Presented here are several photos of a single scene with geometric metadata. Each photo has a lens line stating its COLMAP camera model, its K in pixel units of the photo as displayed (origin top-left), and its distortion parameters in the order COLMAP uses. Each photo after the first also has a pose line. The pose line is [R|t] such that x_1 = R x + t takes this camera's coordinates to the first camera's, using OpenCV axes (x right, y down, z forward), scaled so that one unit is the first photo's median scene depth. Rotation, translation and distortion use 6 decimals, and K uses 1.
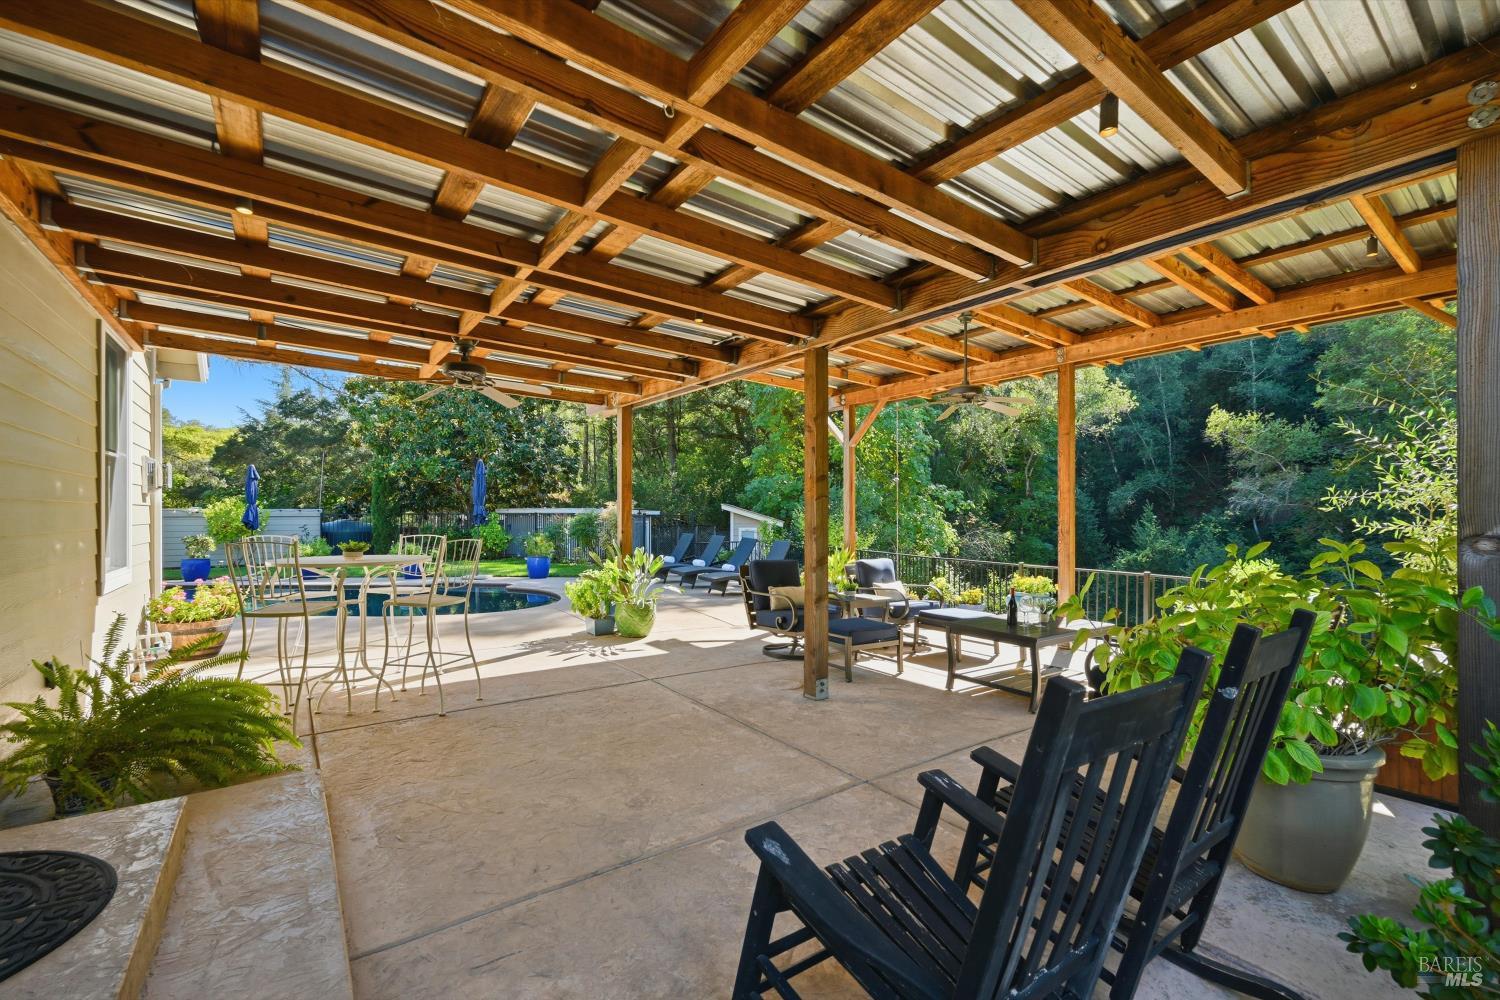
lens RADIAL K [[612.3, 0, 757.1], [0, 612.3, 504.4], [0, 0, 1]] dist [-0.000060, -0.000068]
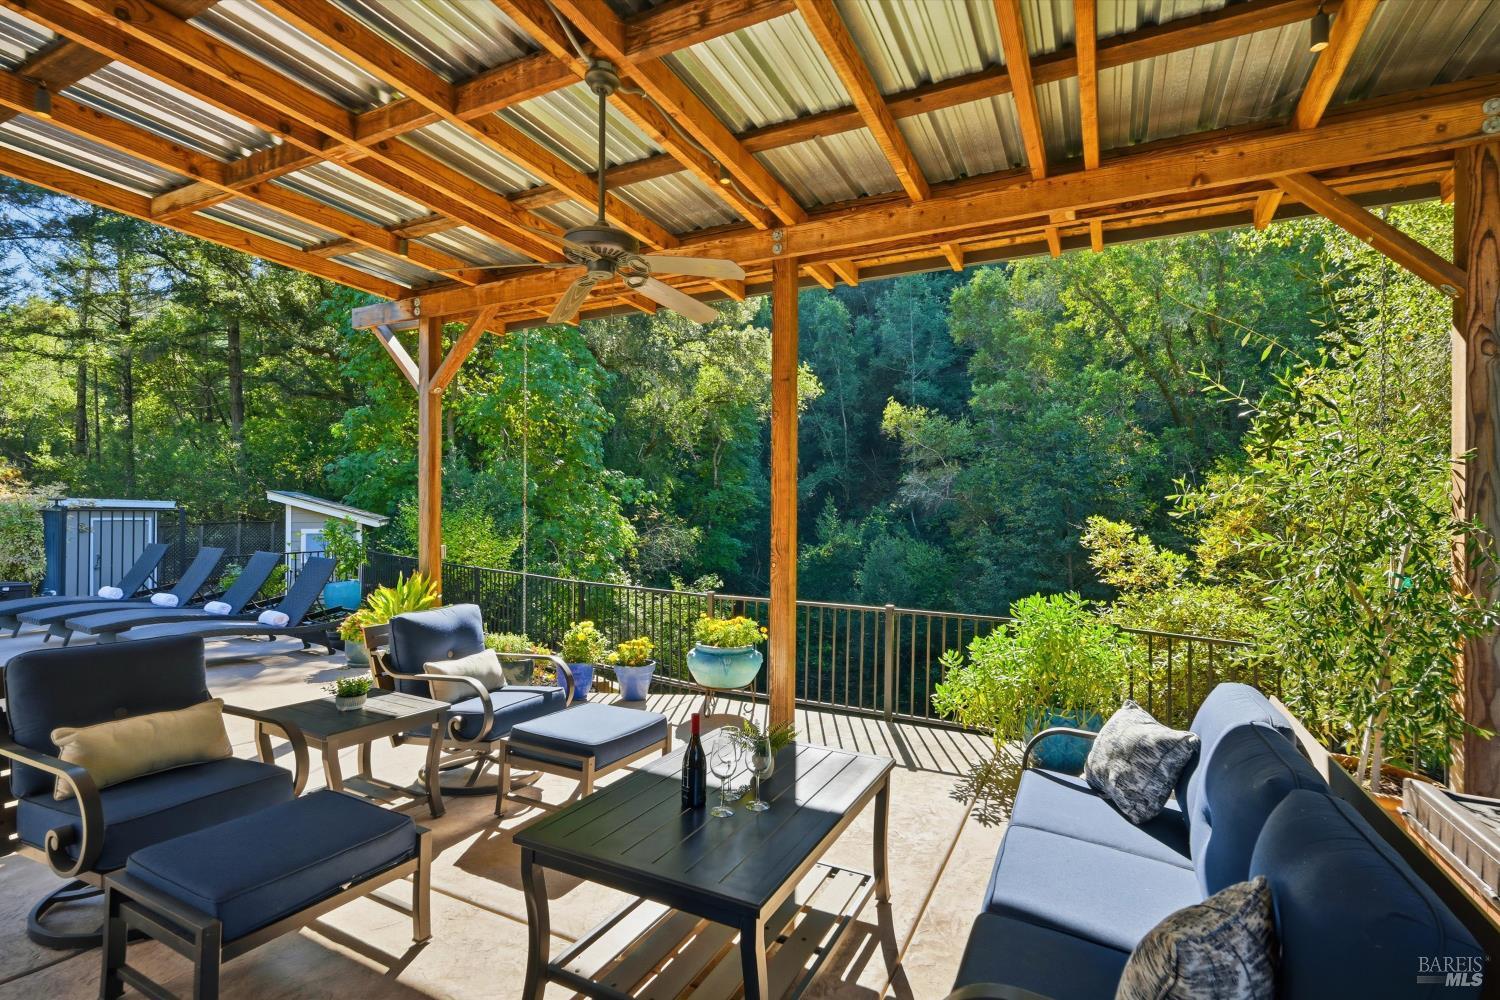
lens RADIAL K [[612.3, 0, 757.1], [0, 612.3, 504.4], [0, 0, 1]] dist [-0.000060, -0.000068]
pose [[0.883581, 0.001920, 0.468274, 0.089665], [-0.010411, 0.999825, 0.015545, -0.002324], [-0.468163, -0.018611, 0.883446, 0.212396]]
